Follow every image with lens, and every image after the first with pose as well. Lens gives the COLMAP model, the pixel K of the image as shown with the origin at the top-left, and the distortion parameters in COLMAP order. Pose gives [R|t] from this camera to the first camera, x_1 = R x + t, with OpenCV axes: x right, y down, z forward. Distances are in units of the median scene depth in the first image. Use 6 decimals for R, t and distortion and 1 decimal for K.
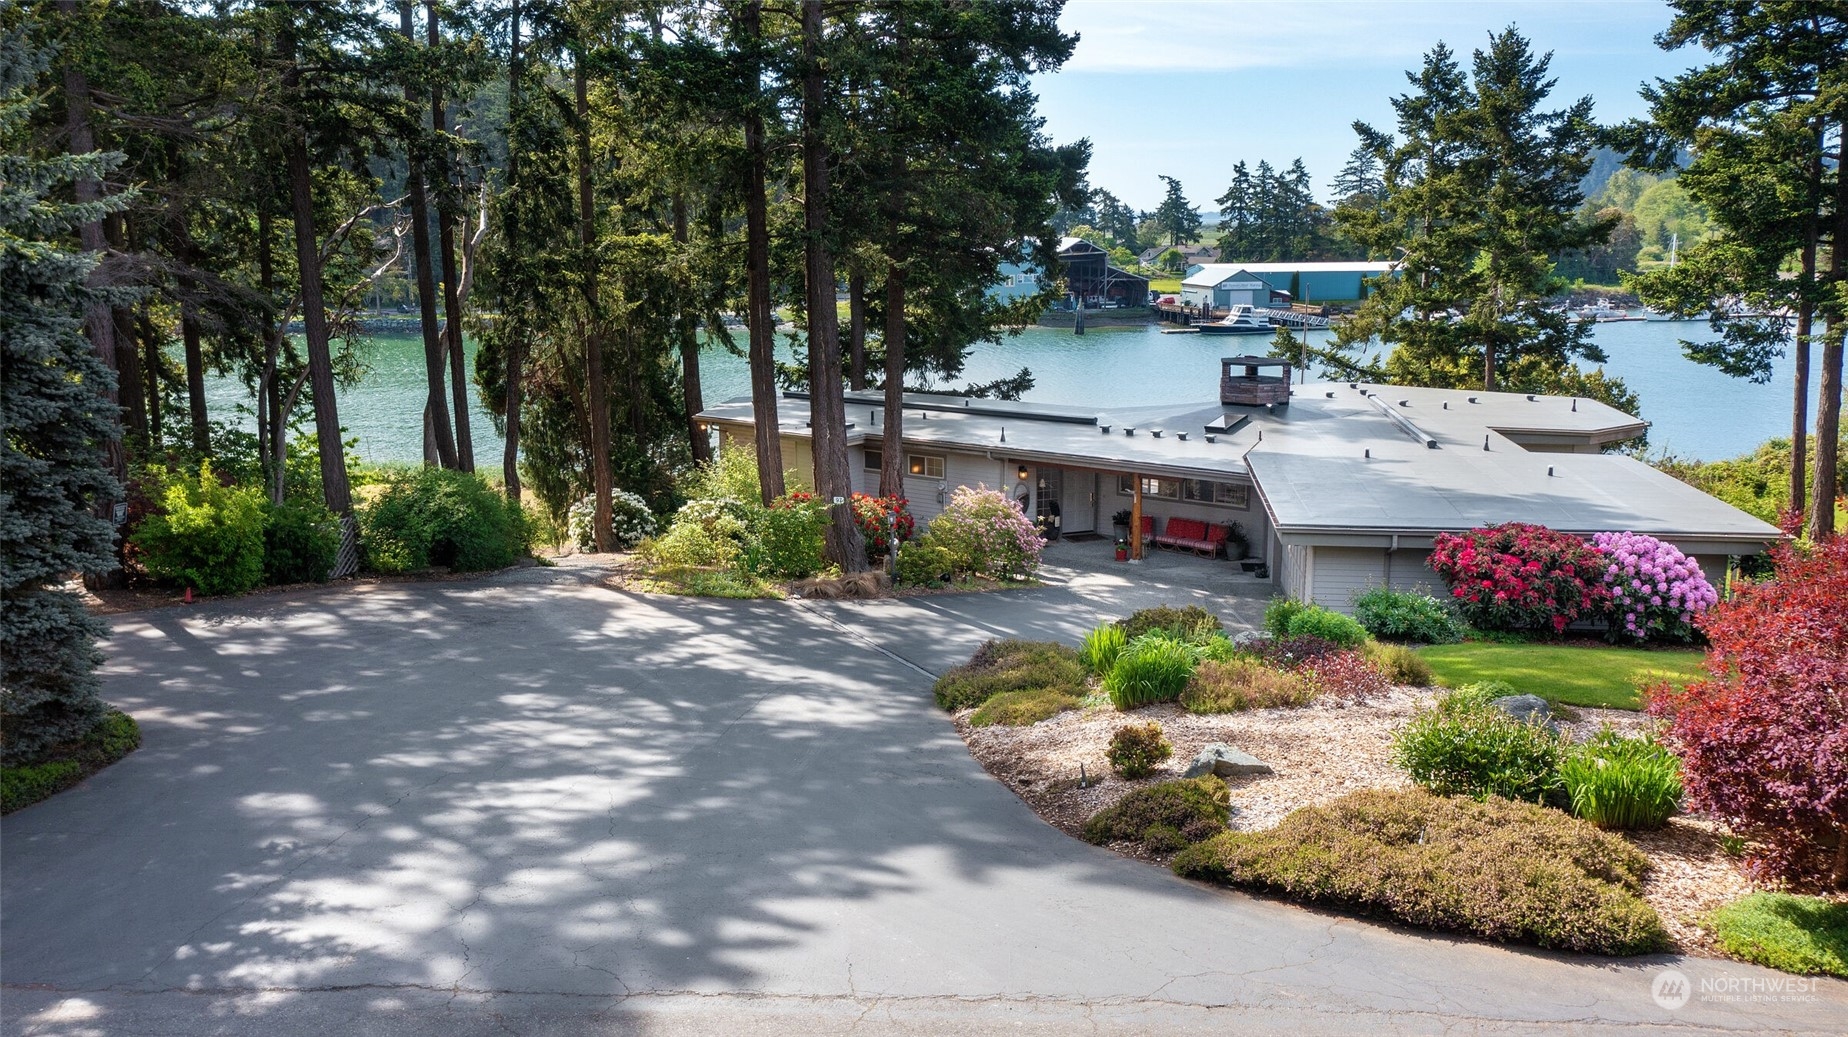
lens RADIAL K [[1459.1, 0, 929.3], [0, 1459.1, 518.1], [0, 0, 1]] dist [-0.015385, 0.007126]
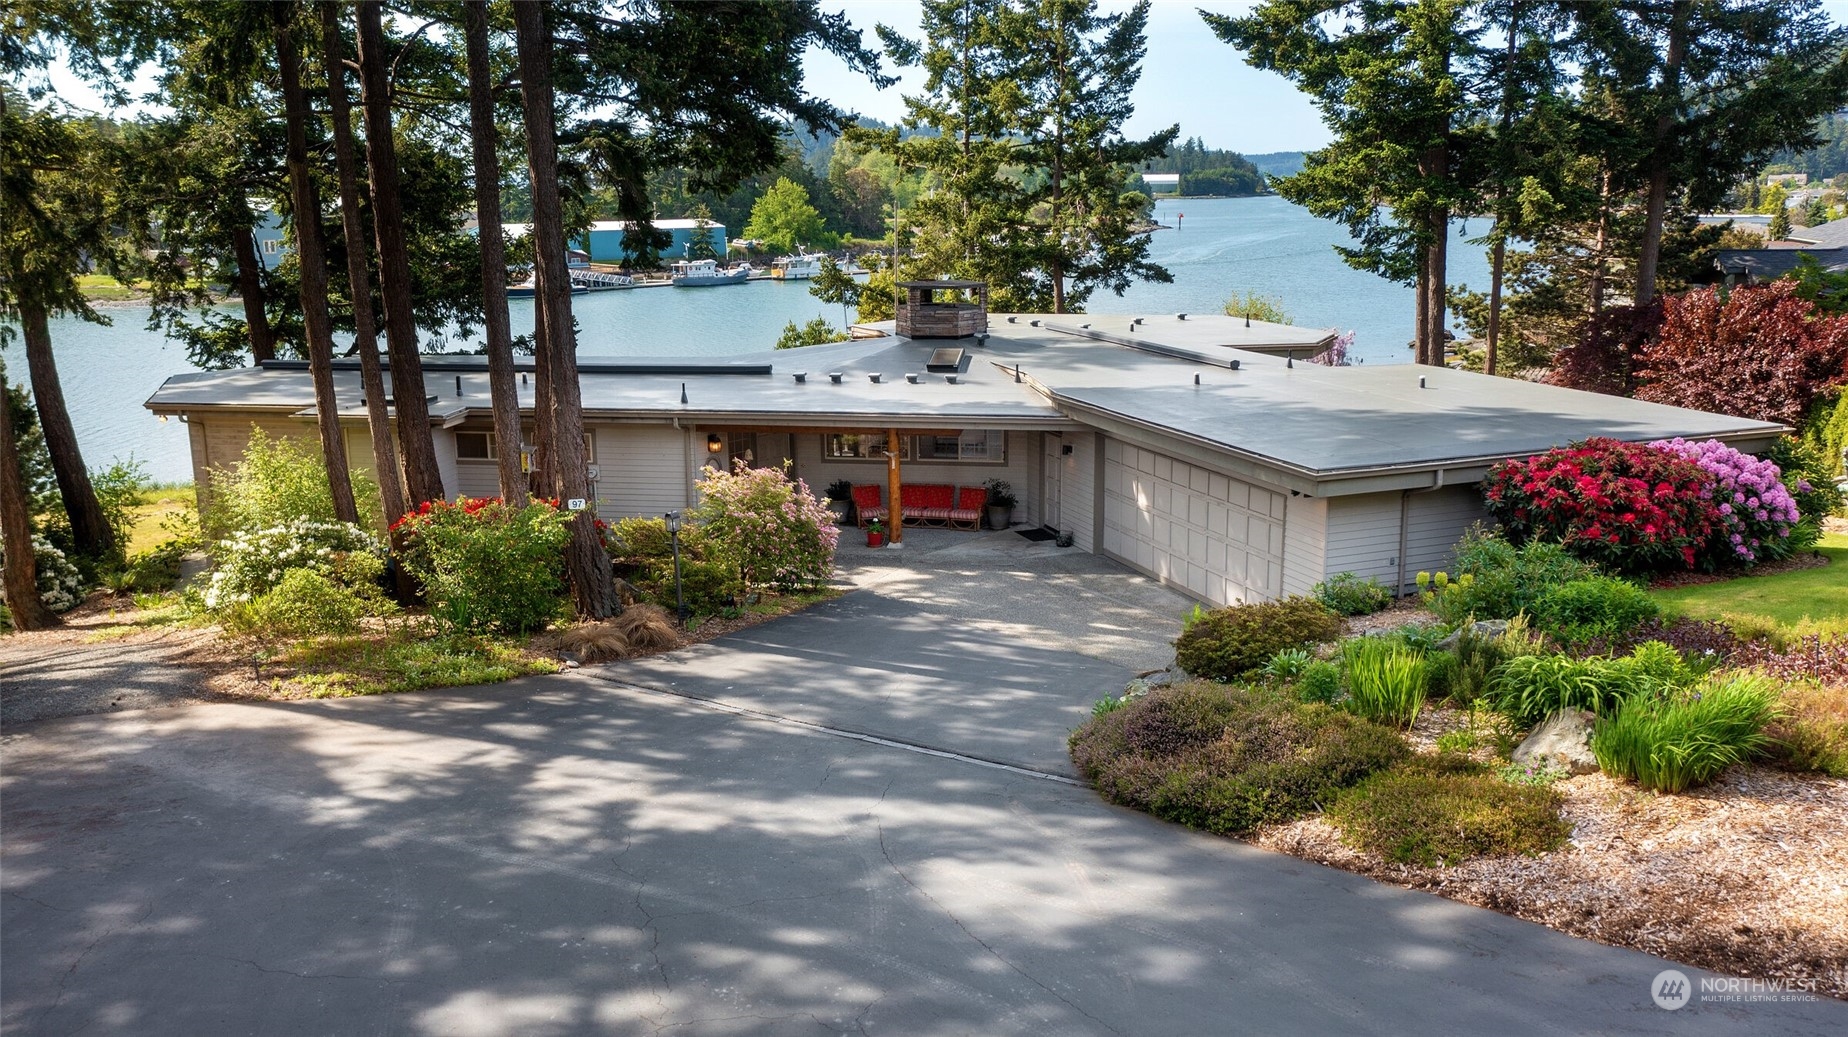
lens RADIAL K [[1459.1, 0, 919.7], [0, 1459.1, 518.3], [0, 0, 1]] dist [-0.015385, 0.007126]
pose [[0.877651, -0.108551, 0.466846, -0.193136], [0.098514, 0.994075, 0.045940, -0.017076], [-0.469067, 0.005671, 0.883145, 0.304231]]
